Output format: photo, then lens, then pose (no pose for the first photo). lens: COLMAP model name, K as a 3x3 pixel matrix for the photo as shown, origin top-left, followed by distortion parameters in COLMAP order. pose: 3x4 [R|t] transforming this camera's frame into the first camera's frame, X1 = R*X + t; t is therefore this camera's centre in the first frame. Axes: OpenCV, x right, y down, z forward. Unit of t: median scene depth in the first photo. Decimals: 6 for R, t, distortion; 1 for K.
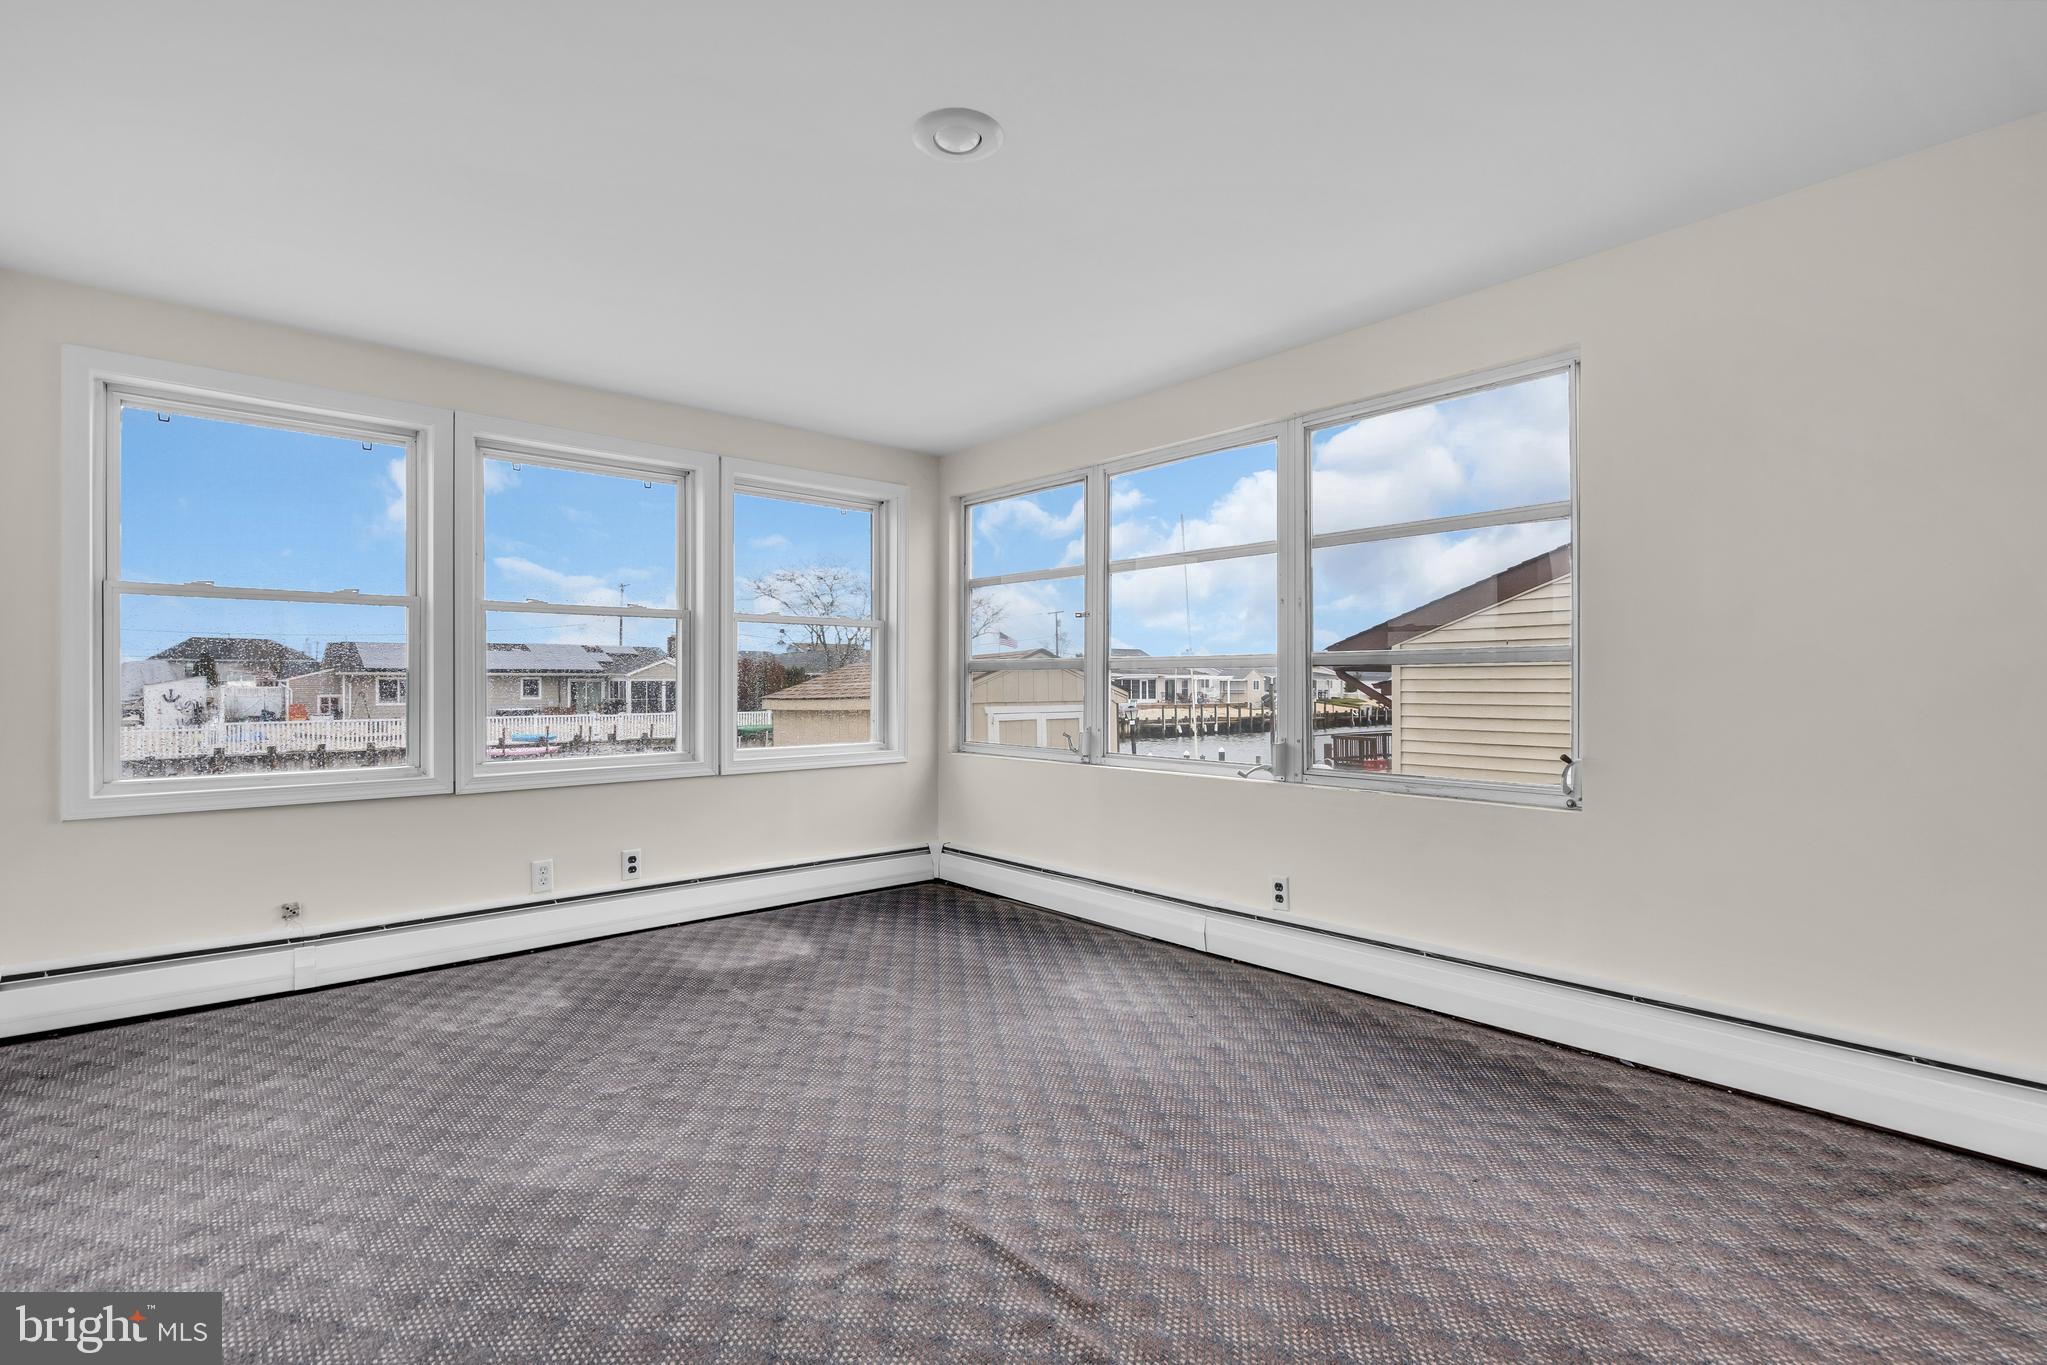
lens RADIAL K [[936.9, 0, 1018.7], [0, 936.9, 670.2], [0, 0, 1]] dist [-0.003578, -0.000190]
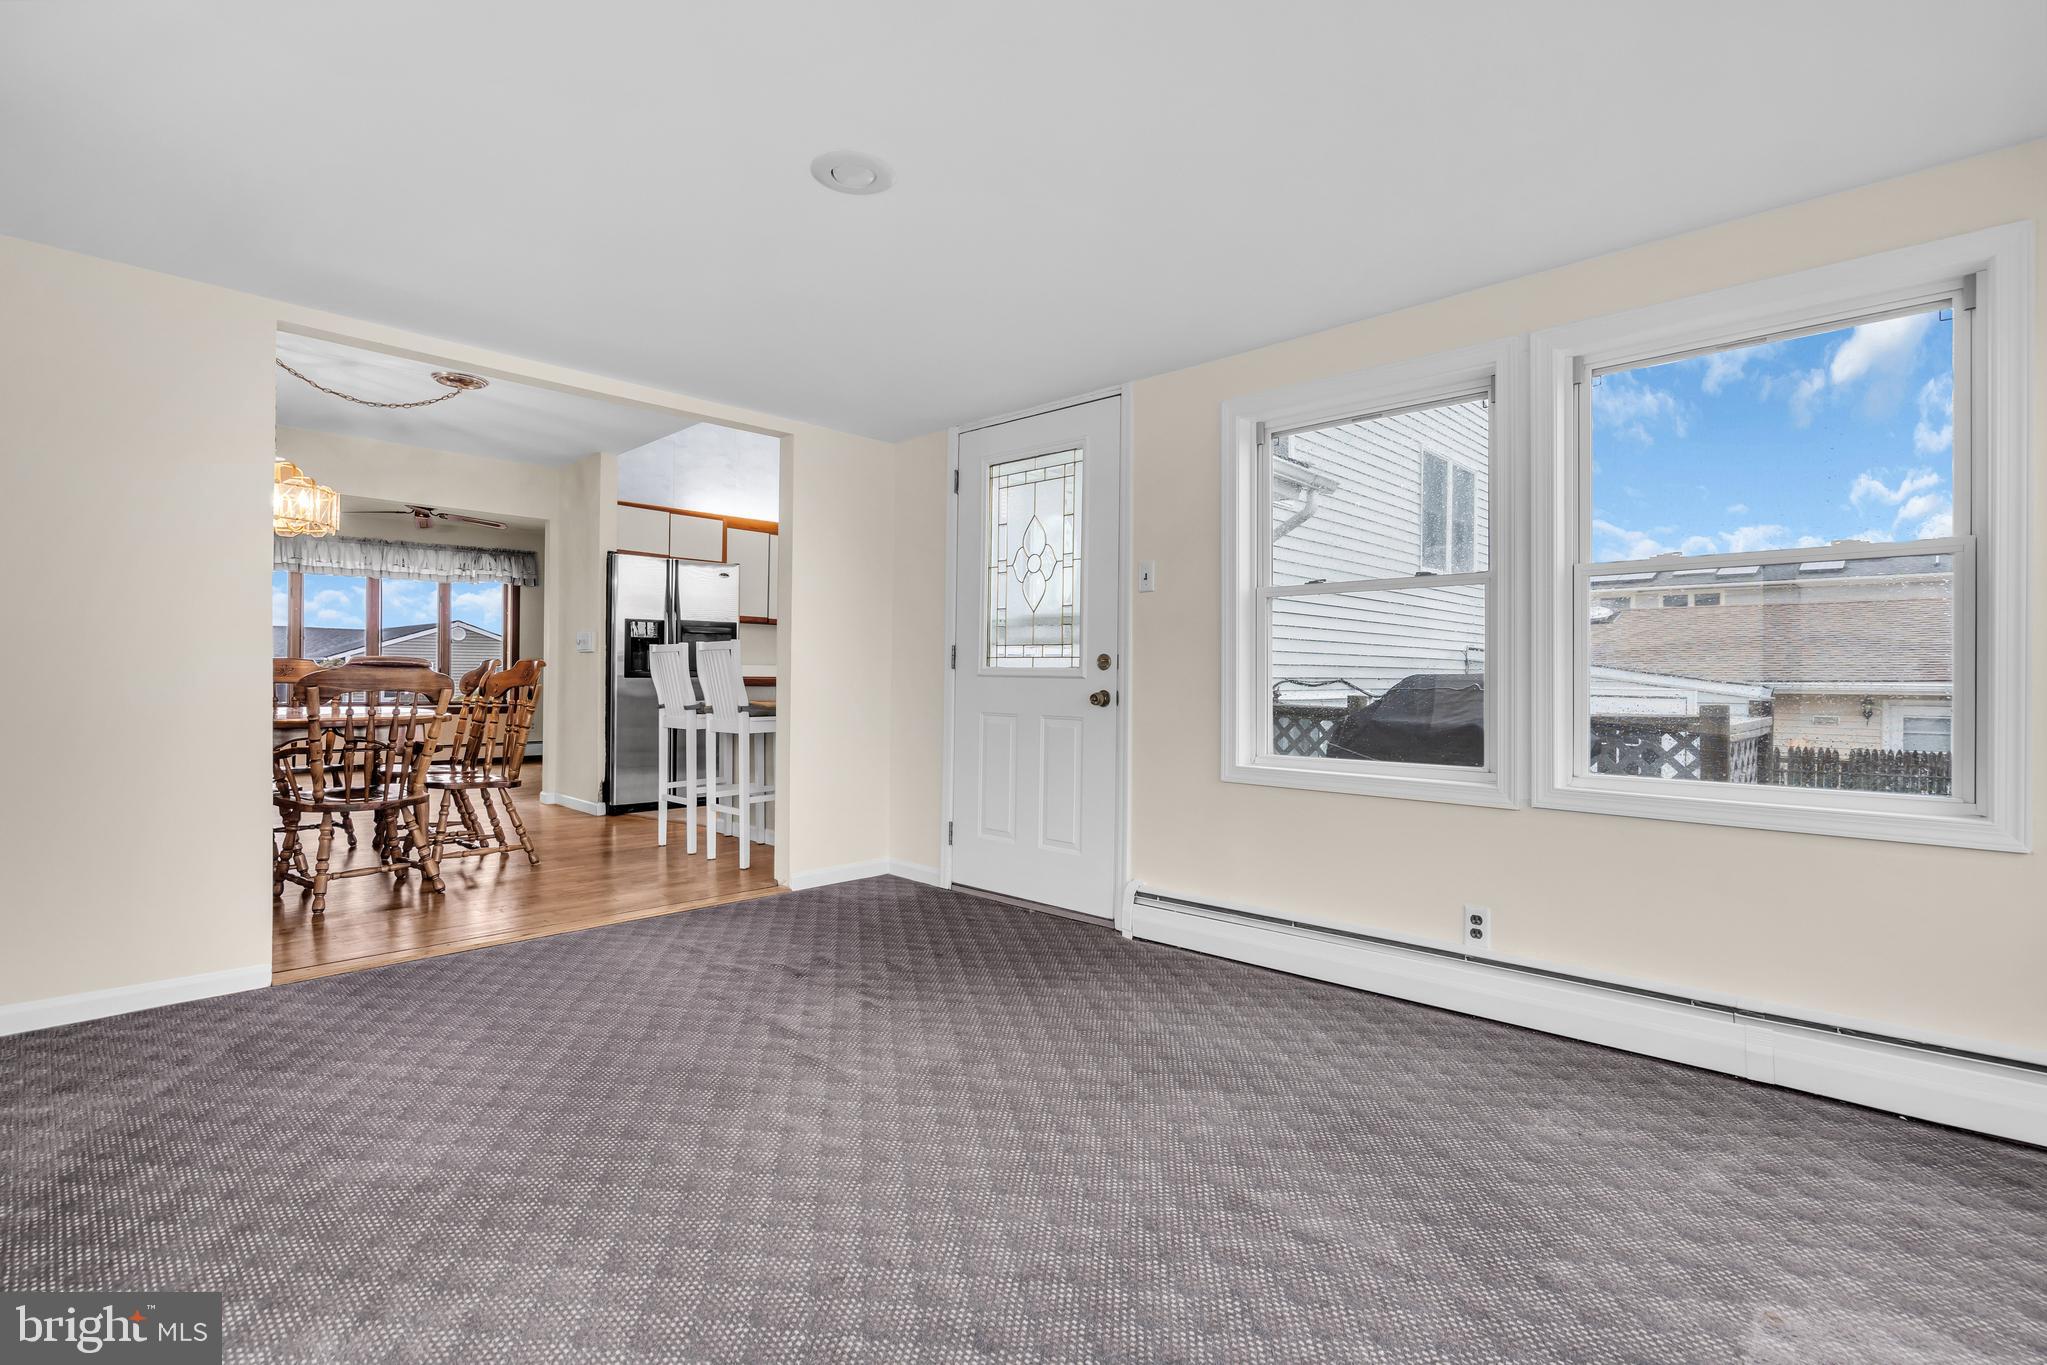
lens RADIAL K [[936.9, 0, 1018.7], [0, 936.9, 670.2], [0, 0, 1]] dist [-0.003578, -0.000190]
pose [[-0.997098, -0.003636, -0.076038, -0.163107], [-0.002085, 0.999789, -0.020456, 0.030847], [0.076096, -0.020239, -0.996895, 1.932159]]
